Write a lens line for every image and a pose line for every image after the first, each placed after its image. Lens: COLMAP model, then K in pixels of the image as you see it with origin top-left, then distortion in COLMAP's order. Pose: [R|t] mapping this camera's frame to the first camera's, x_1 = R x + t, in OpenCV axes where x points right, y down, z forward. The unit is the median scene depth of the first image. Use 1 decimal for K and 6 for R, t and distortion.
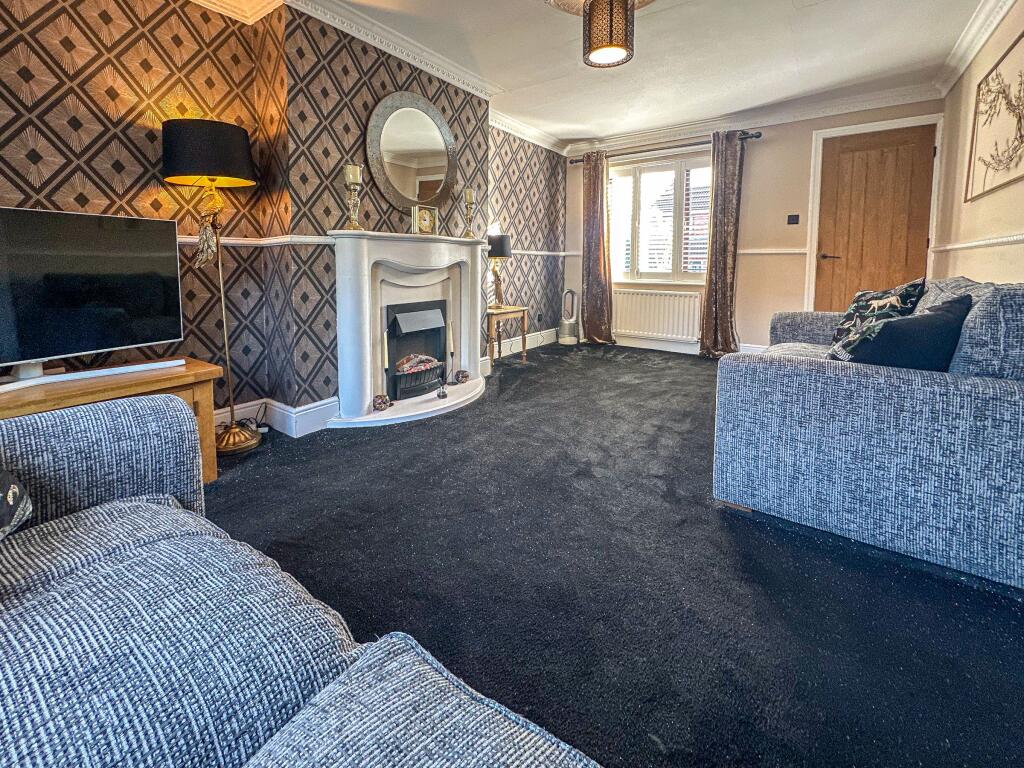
lens RADIAL K [[442.2, 0, 514.6], [0, 442.2, 295.4], [0, 0, 1]] dist [0.000527, 0.000104]
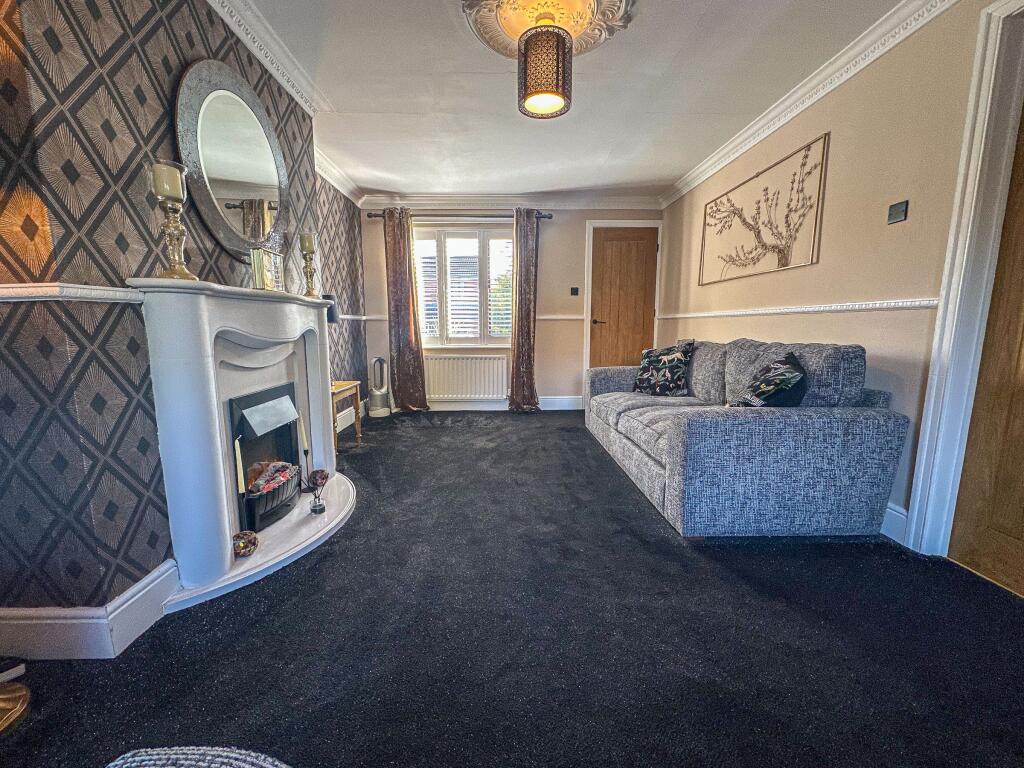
lens RADIAL K [[415.1, 0, 512.0], [0, 415.1, 384.0], [0, 0, 1]] dist [-0.001816, -0.000165]
pose [[0.800821, -0.087432, 0.592488, -0.278451], [0.047573, 0.995447, 0.082596, -0.026841], [-0.597012, -0.037958, 0.801334, 0.227580]]
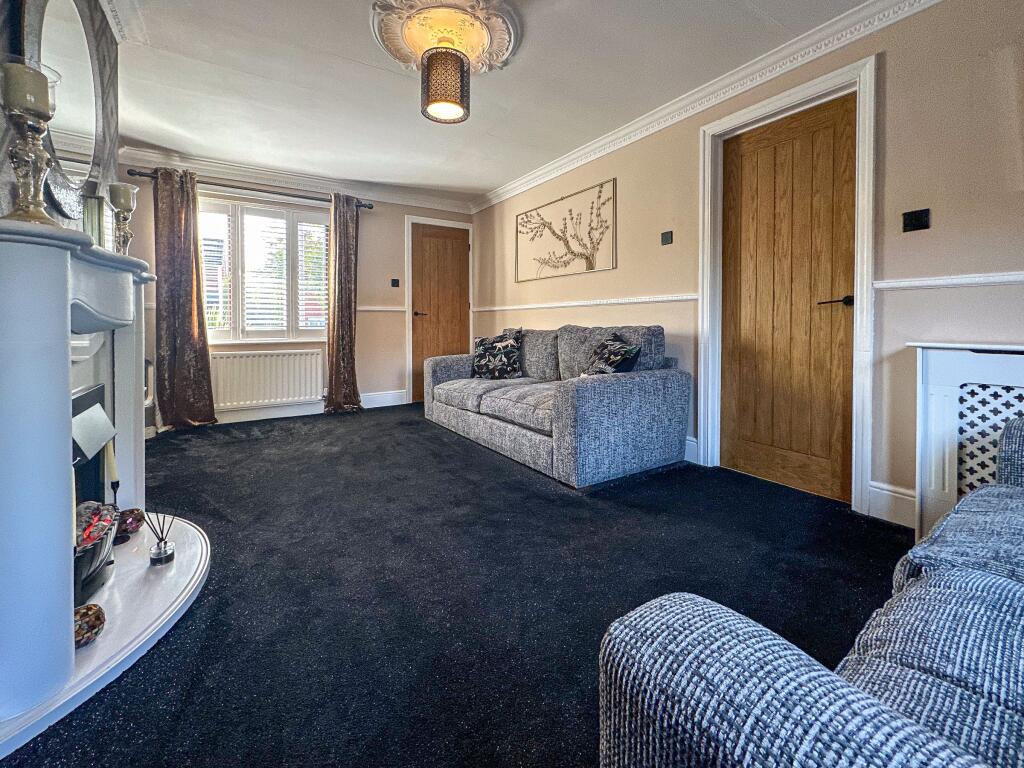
lens RADIAL K [[432.0, 0, 512.6], [0, 432.0, 328.2], [0, 0, 1]] dist [-0.000887, -0.000030]
pose [[0.370712, -0.015168, 0.928624, -0.457086], [0.073162, 0.997236, -0.012918, -0.014220], [-0.925862, 0.072729, 0.370797, 0.362582]]
